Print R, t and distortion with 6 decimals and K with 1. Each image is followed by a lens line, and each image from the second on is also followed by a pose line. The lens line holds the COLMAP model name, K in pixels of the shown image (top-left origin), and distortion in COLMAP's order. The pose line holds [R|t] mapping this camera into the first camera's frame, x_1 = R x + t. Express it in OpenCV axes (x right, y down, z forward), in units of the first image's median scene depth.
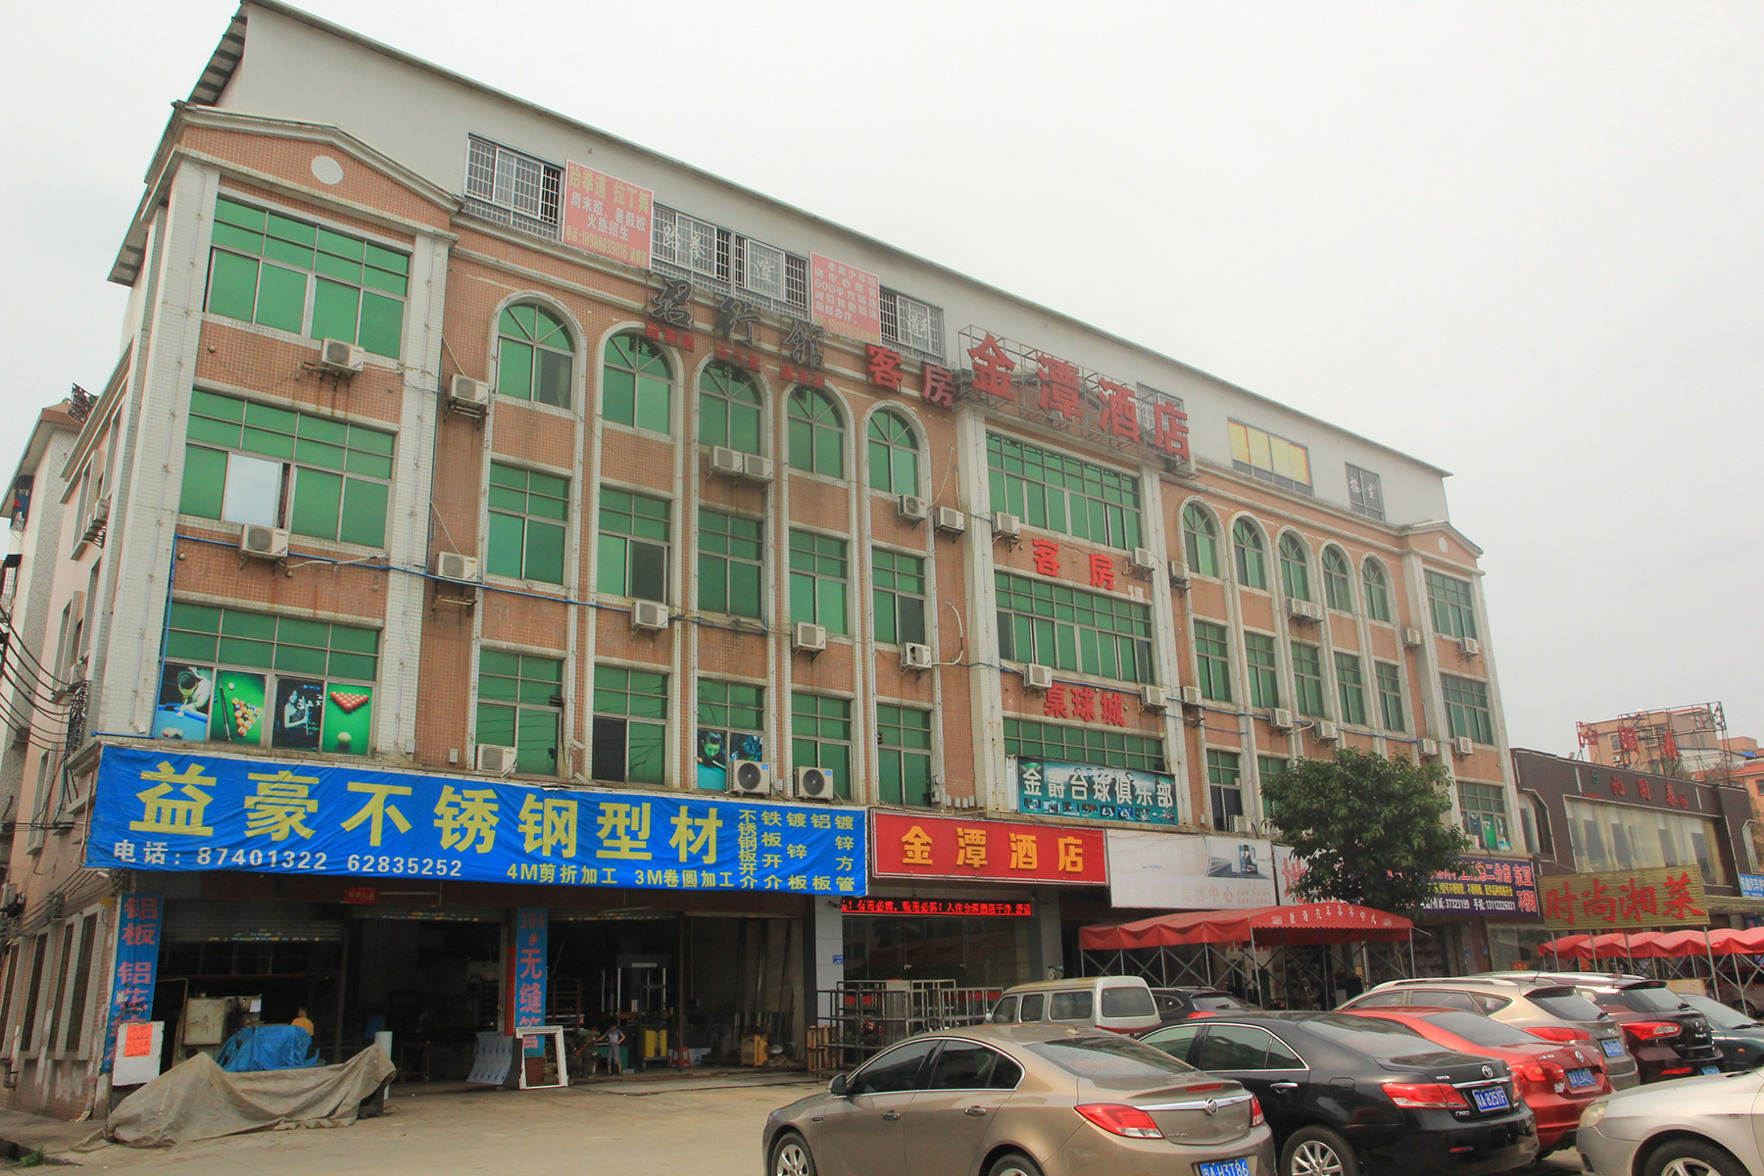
lens RADIAL K [[1366.6, 0, 882.5], [0, 1366.6, 590.1], [0, 0, 1]] dist [-0.006126, -0.000574]
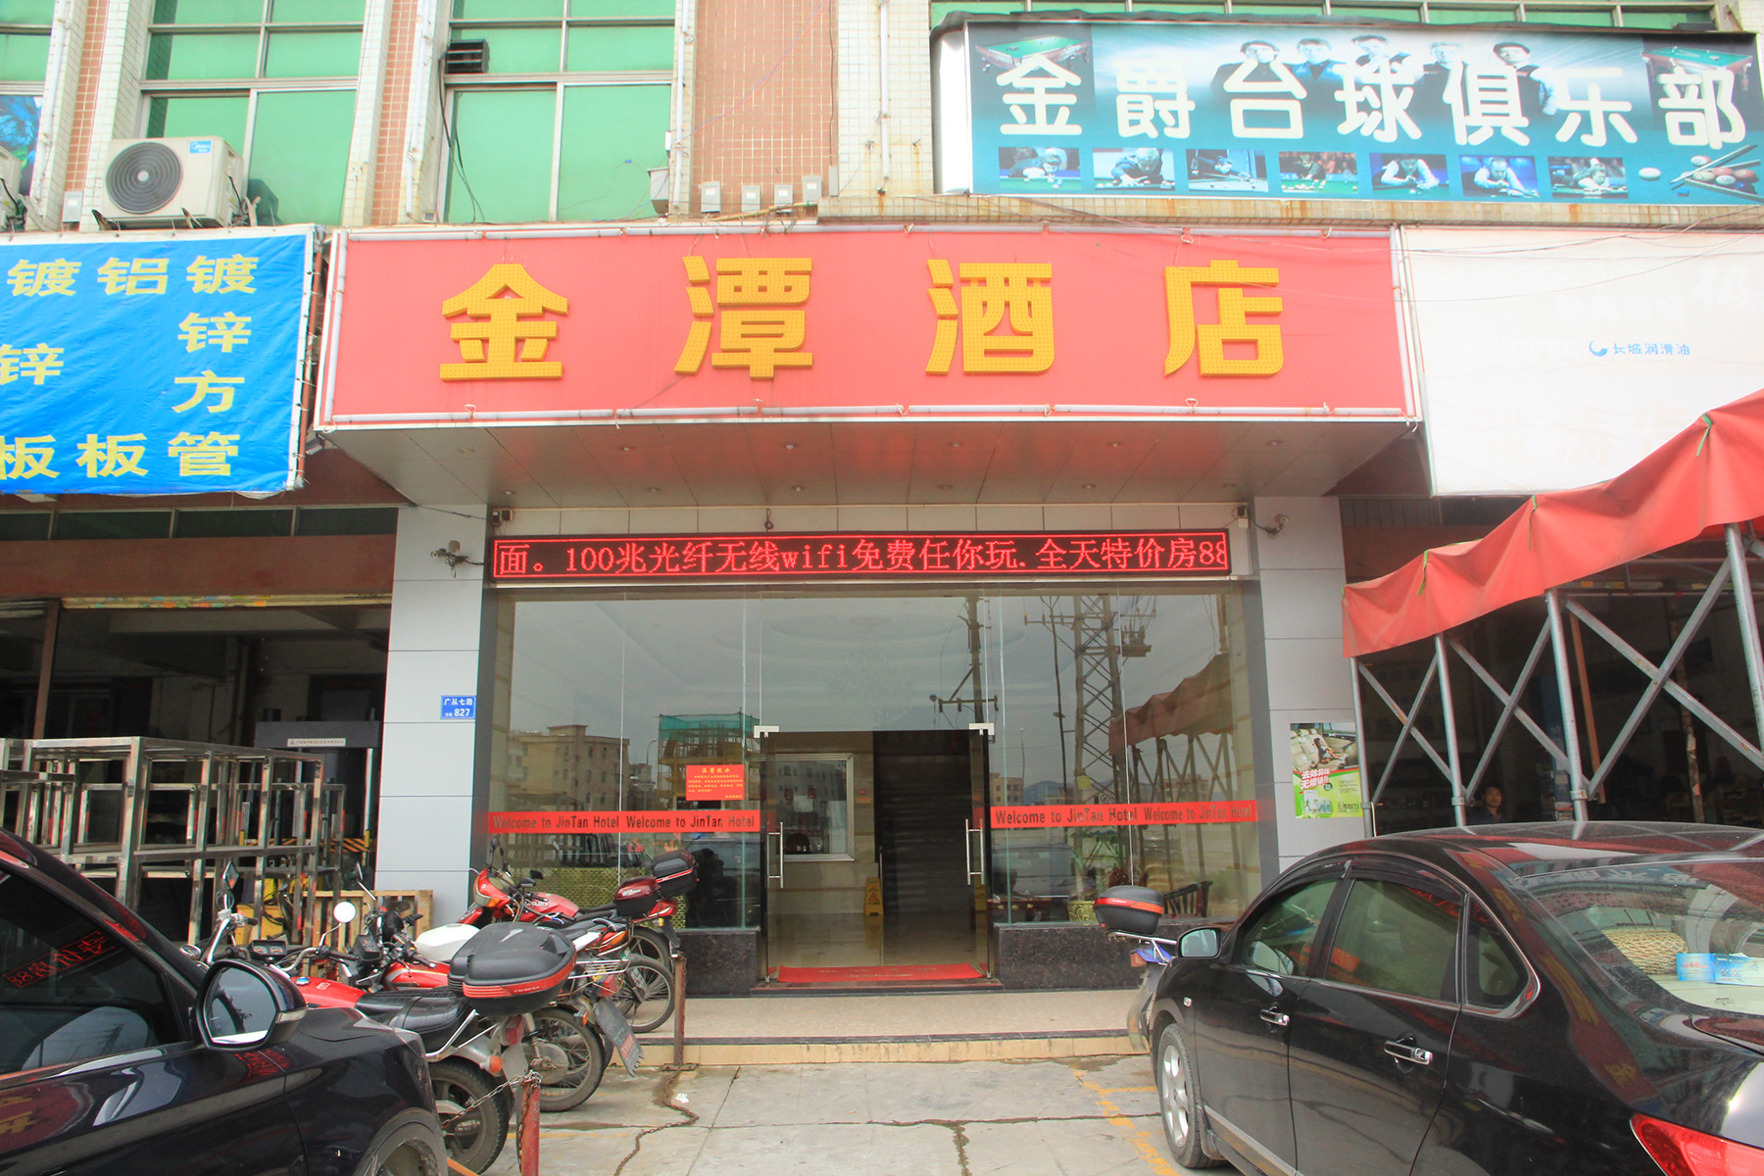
lens RADIAL K [[1221.1, 0, 881.3], [0, 1221.1, 584.3], [0, 0, 1]] dist [-0.059082, 0.012734]
pose [[0.800087, -0.109274, -0.589848, 0.223616], [0.168307, 0.984666, 0.045880, 0.225544], [0.575790, -0.135984, 0.806210, 0.755202]]
